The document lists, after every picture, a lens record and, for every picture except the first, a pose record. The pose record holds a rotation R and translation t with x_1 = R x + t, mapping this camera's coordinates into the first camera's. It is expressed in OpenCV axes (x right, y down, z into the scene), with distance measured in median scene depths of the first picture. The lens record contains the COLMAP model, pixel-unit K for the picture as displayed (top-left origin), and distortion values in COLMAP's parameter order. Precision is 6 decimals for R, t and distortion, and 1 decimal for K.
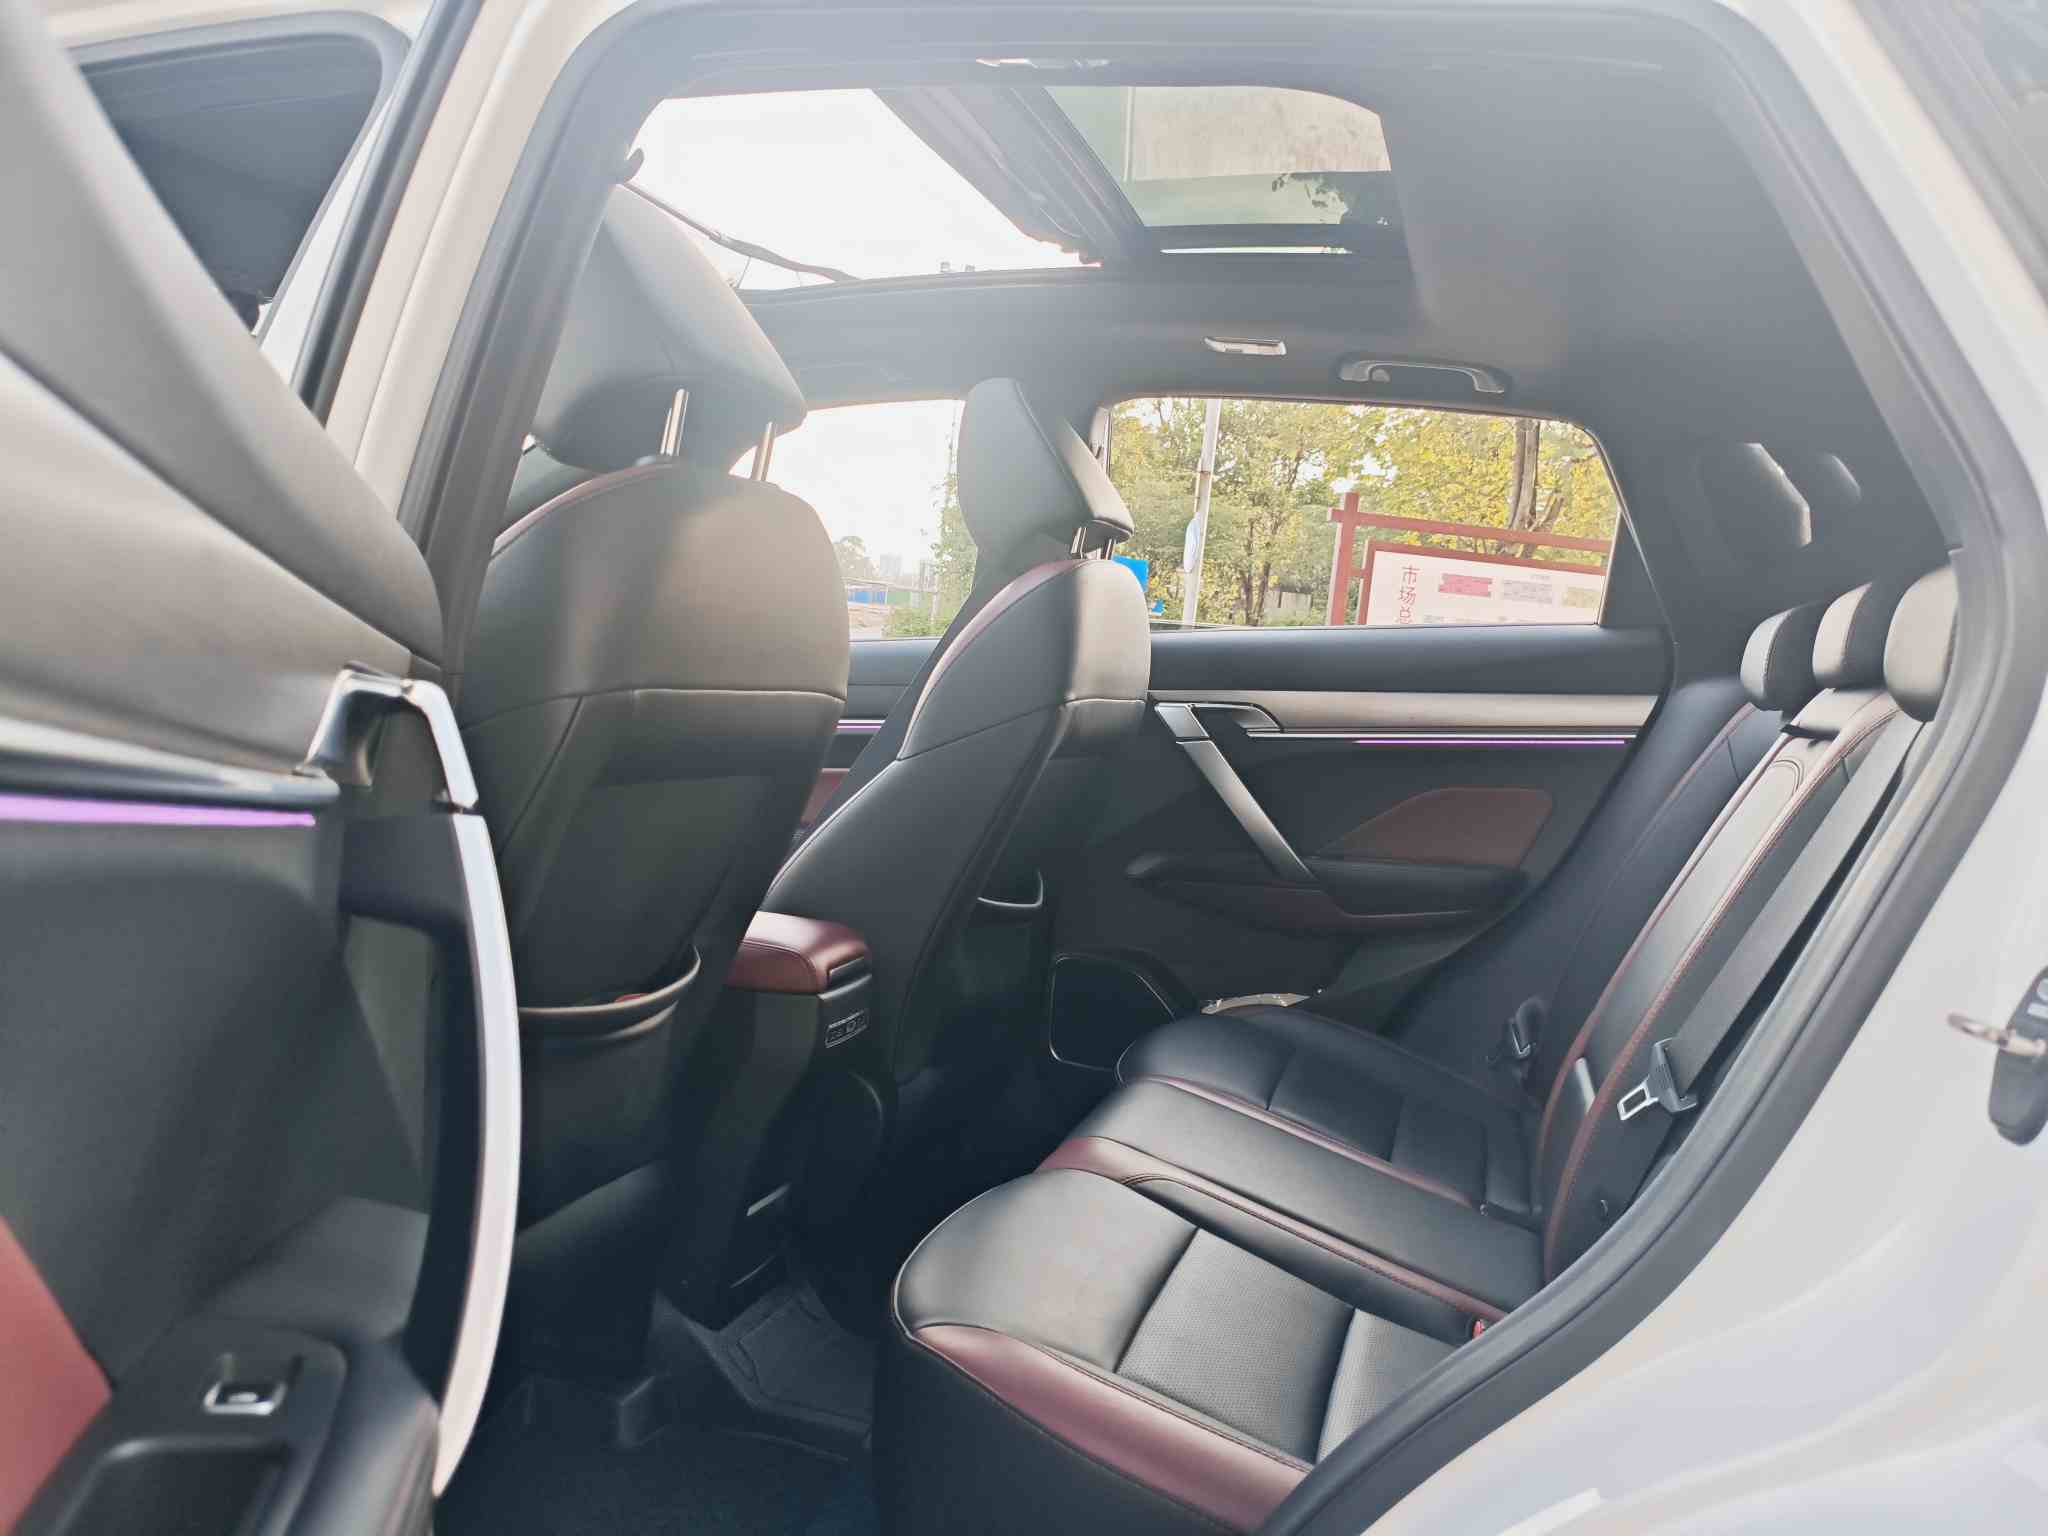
lens RADIAL K [[1590.3, 0, 1026.4], [0, 1590.3, 762.2], [0, 0, 1]] dist [0.074305, -0.141914]
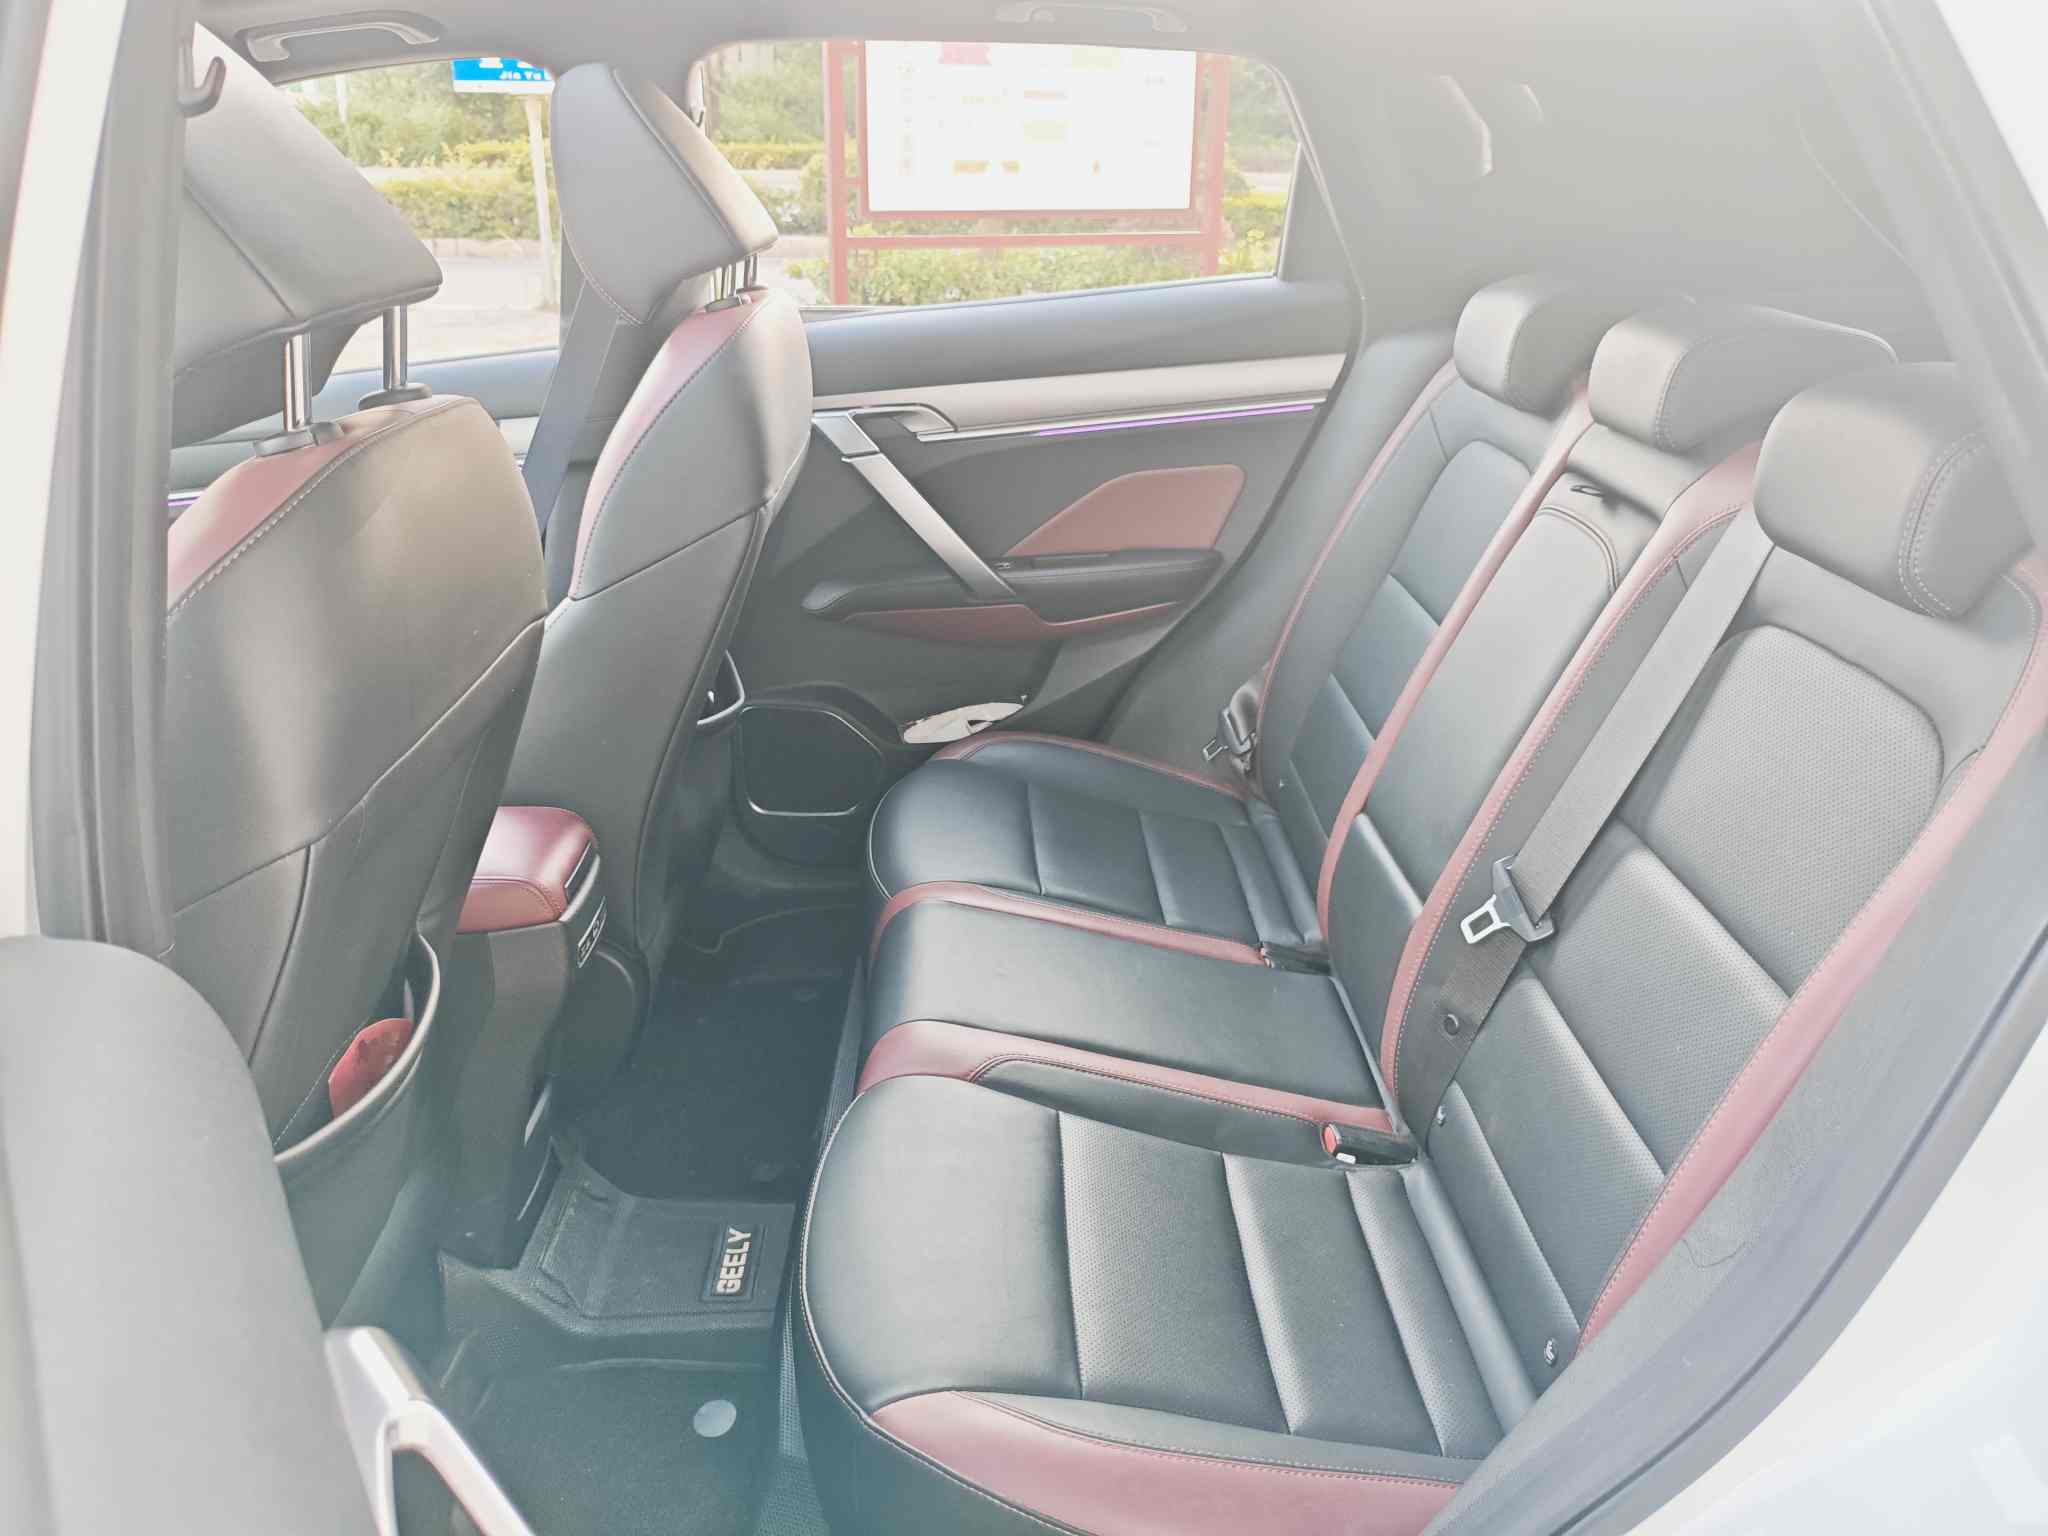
lens RADIAL K [[1587.6, 0, 1028.7], [0, 1587.6, 773.5], [0, 0, 1]] dist [0.104188, -0.227008]
pose [[0.947461, -0.197507, 0.251612, -0.072737], [0.109217, 0.939081, 0.325882, -0.141726], [-0.300648, -0.281280, 0.911313, 0.127245]]
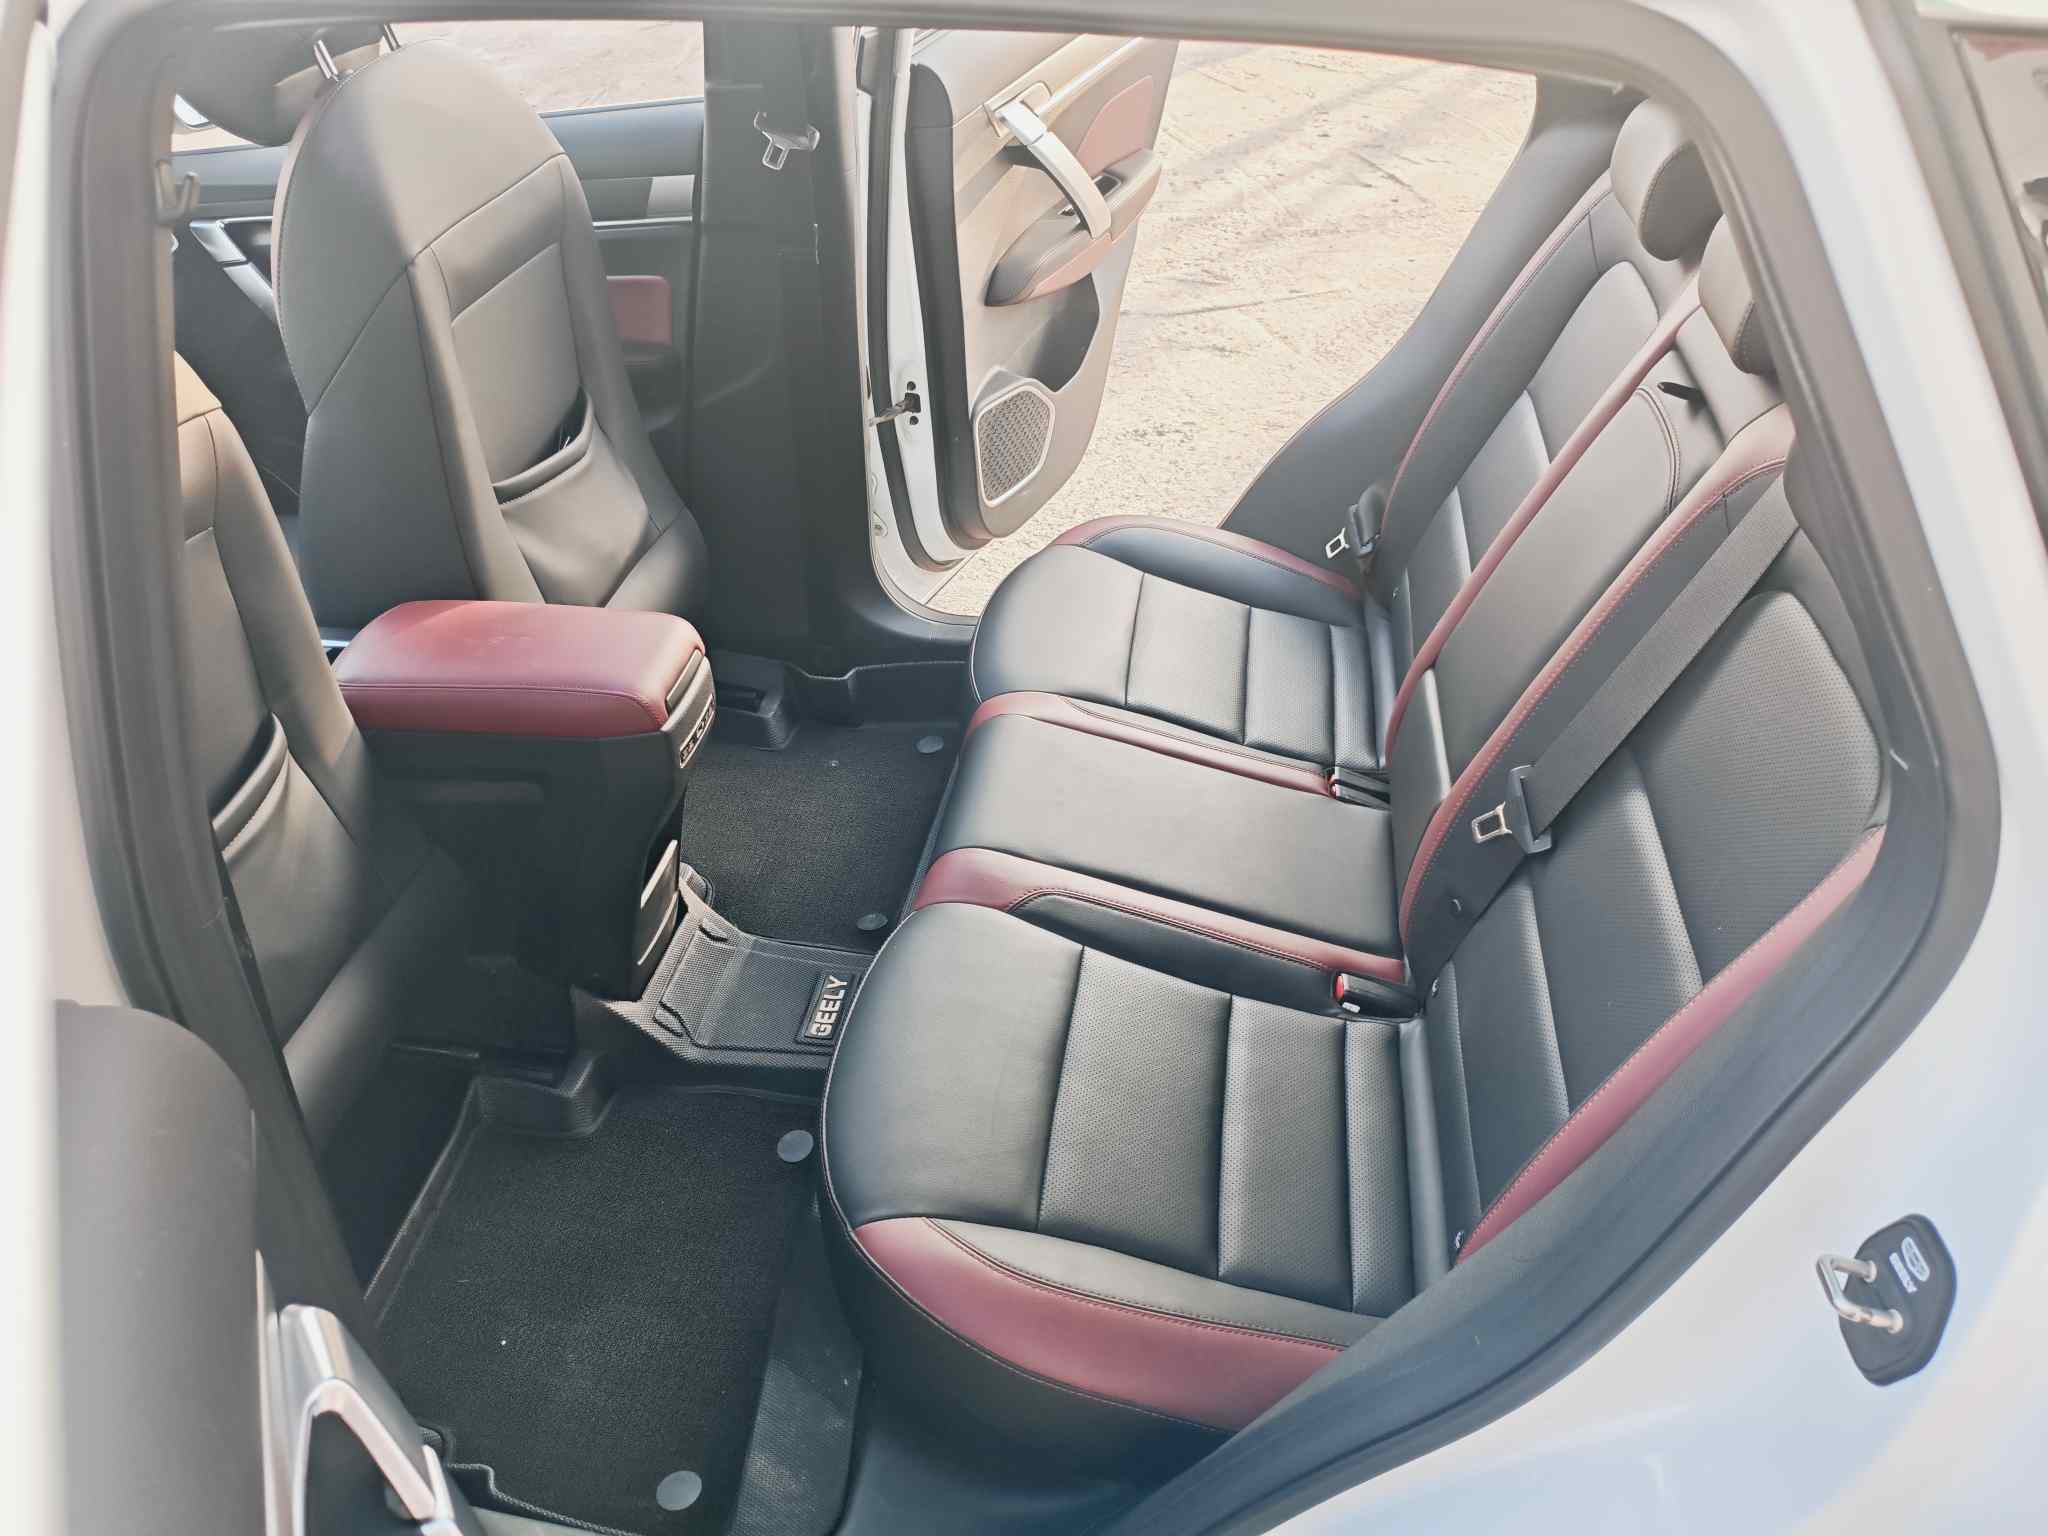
lens RADIAL K [[1586.8, 0, 1032.0], [0, 1586.8, 789.3], [0, 0, 1]] dist [0.094258, -0.213075]
pose [[0.983700, -0.165172, 0.071081, 0.010399], [0.104239, 0.845901, 0.523054, -0.234592], [-0.146521, -0.507118, 0.849331, 0.108341]]
